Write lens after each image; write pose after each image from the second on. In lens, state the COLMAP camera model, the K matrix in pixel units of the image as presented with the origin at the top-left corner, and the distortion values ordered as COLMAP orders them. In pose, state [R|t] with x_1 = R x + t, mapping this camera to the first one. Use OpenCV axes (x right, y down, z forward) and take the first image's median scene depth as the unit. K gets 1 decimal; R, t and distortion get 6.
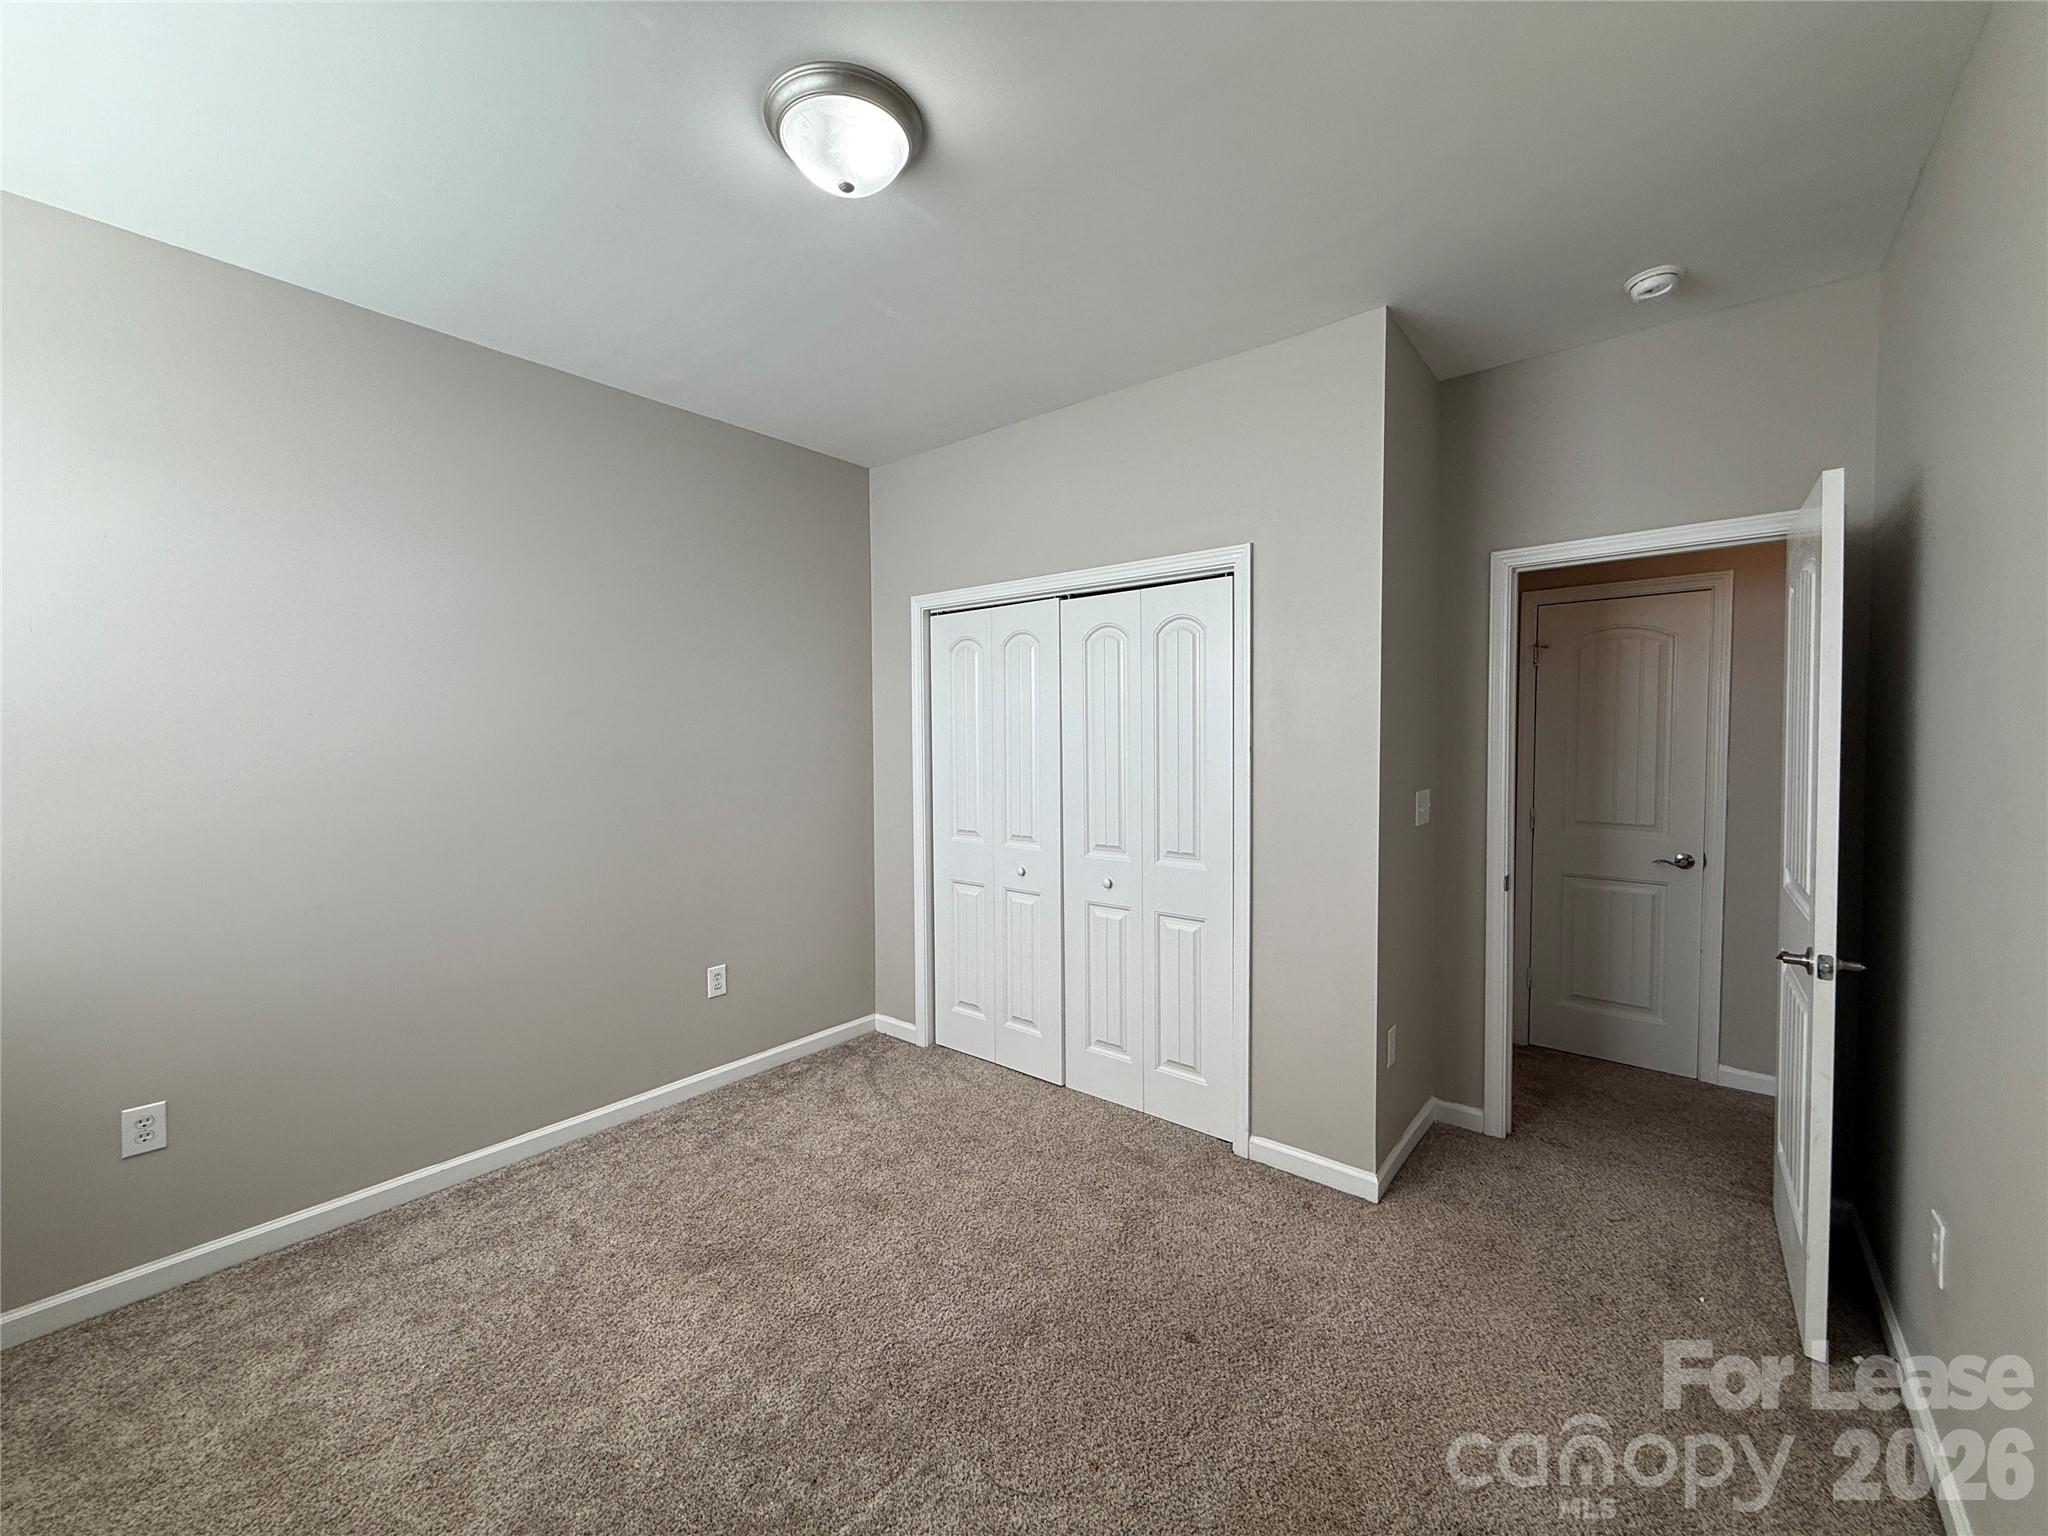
lens RADIAL K [[826.4, 0, 1028.6], [0, 826.4, 762.5], [0, 0, 1]] dist [-0.001775, 0.000770]
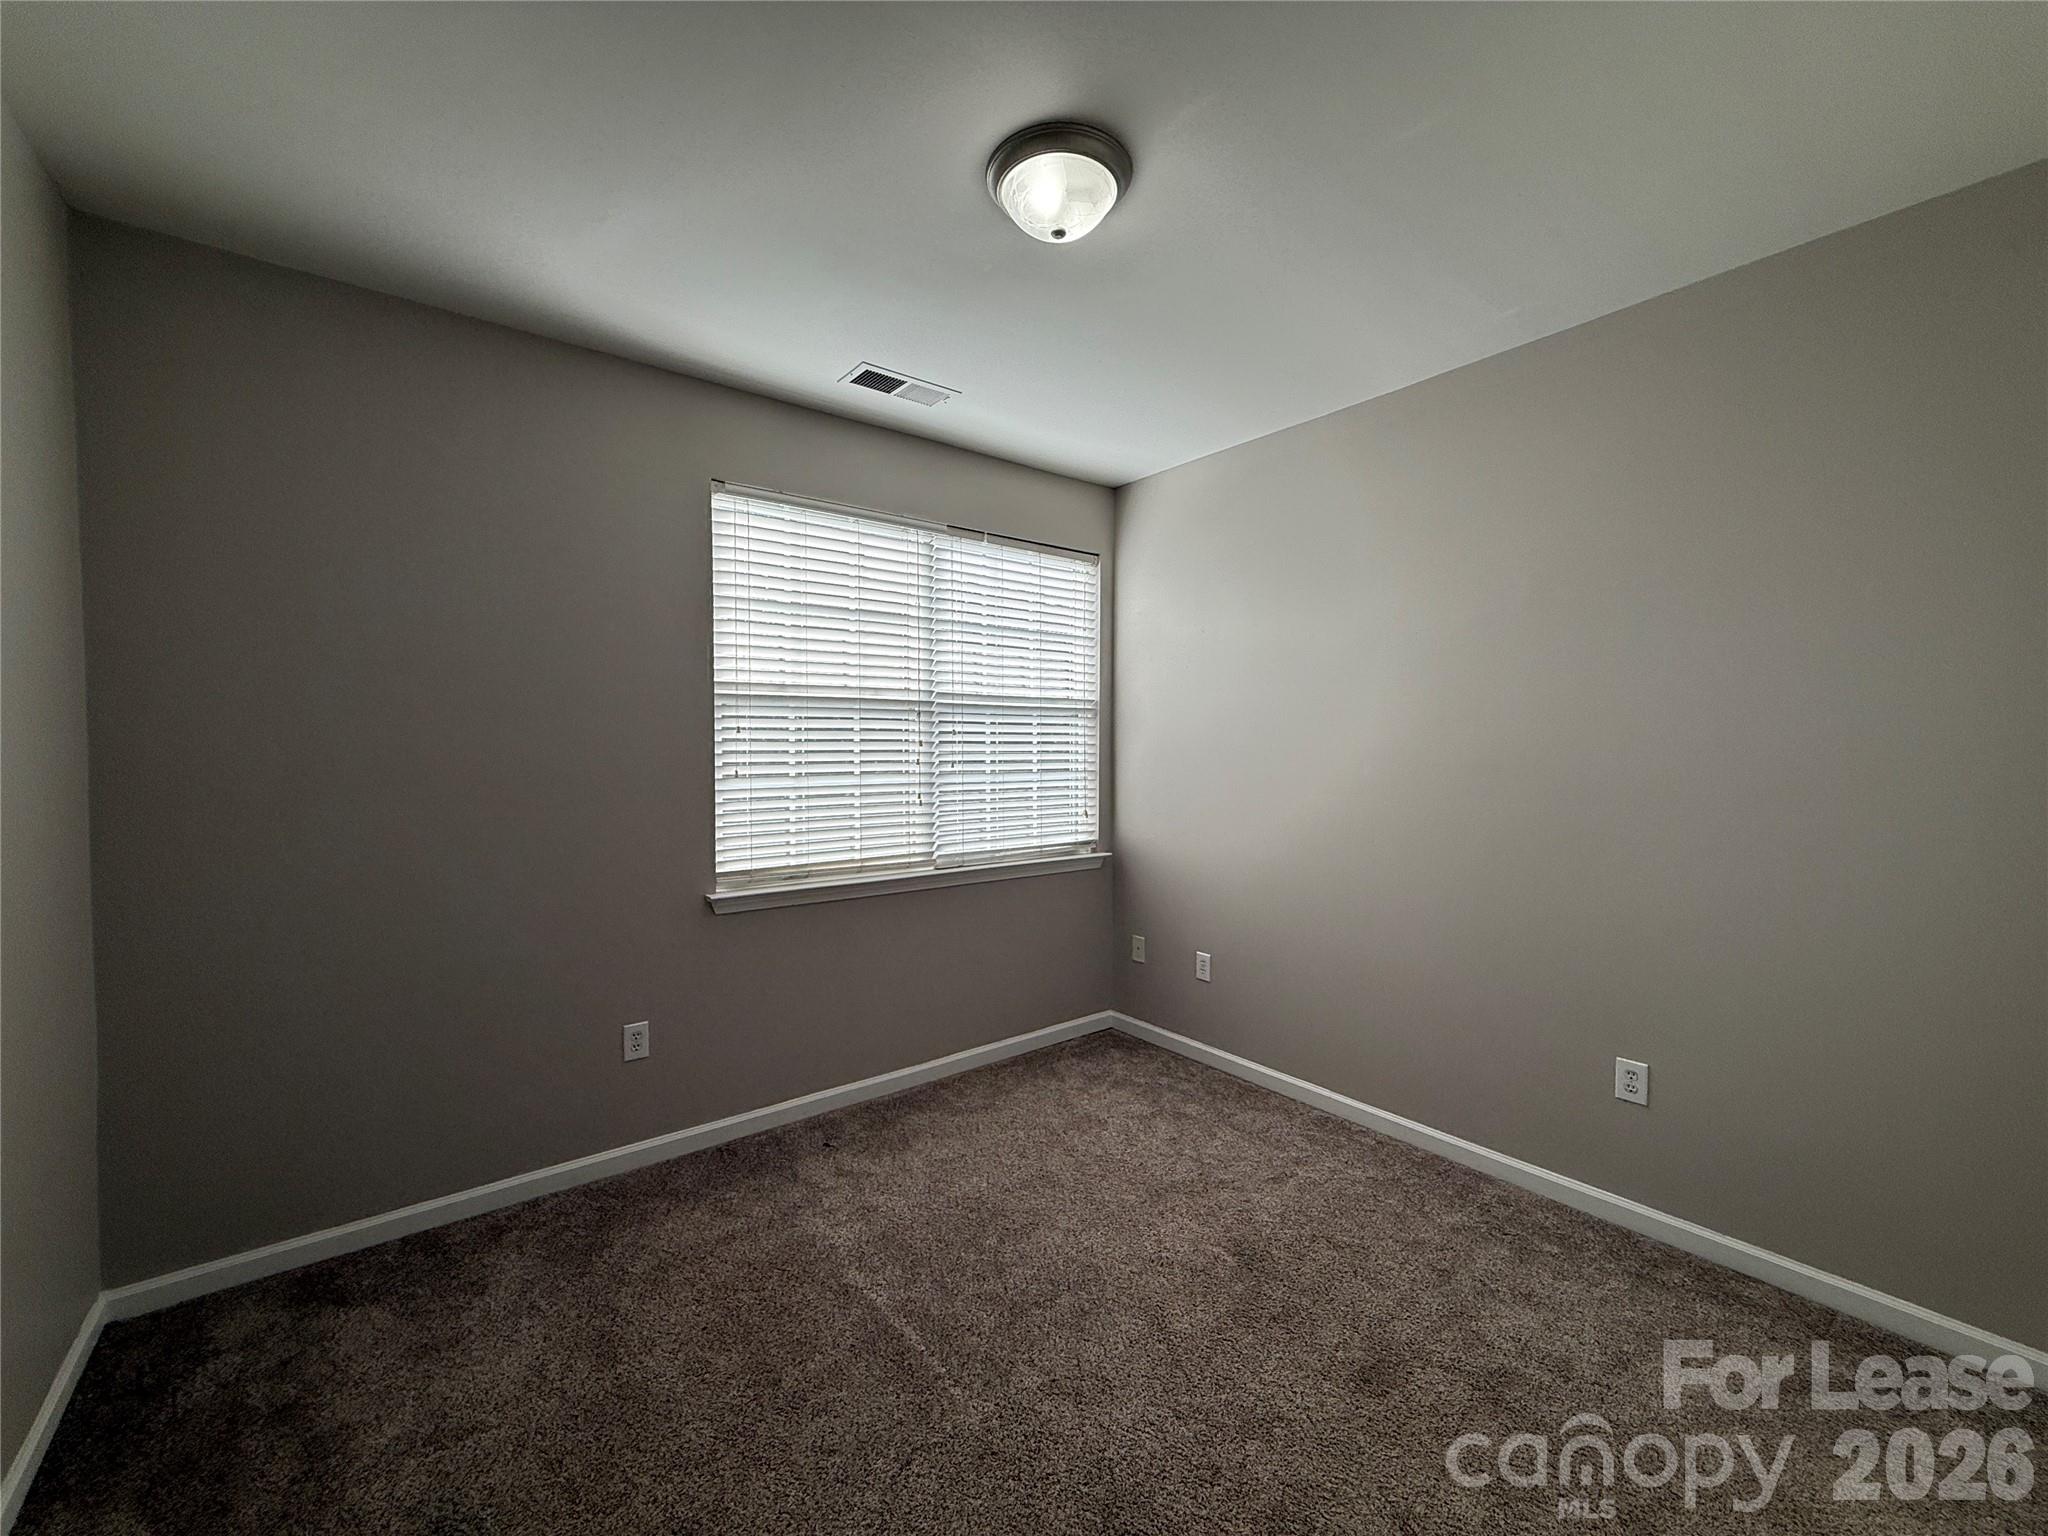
lens RADIAL K [[826.4, 0, 1016.6], [0, 826.4, 759.5], [0, 0, 1]] dist [-0.001775, 0.000770]
pose [[-0.270143, -0.000215, -0.962820, 0.472231], [-0.034059, 0.999376, 0.009333, 0.002562], [0.962217, 0.035314, -0.269982, 0.708747]]
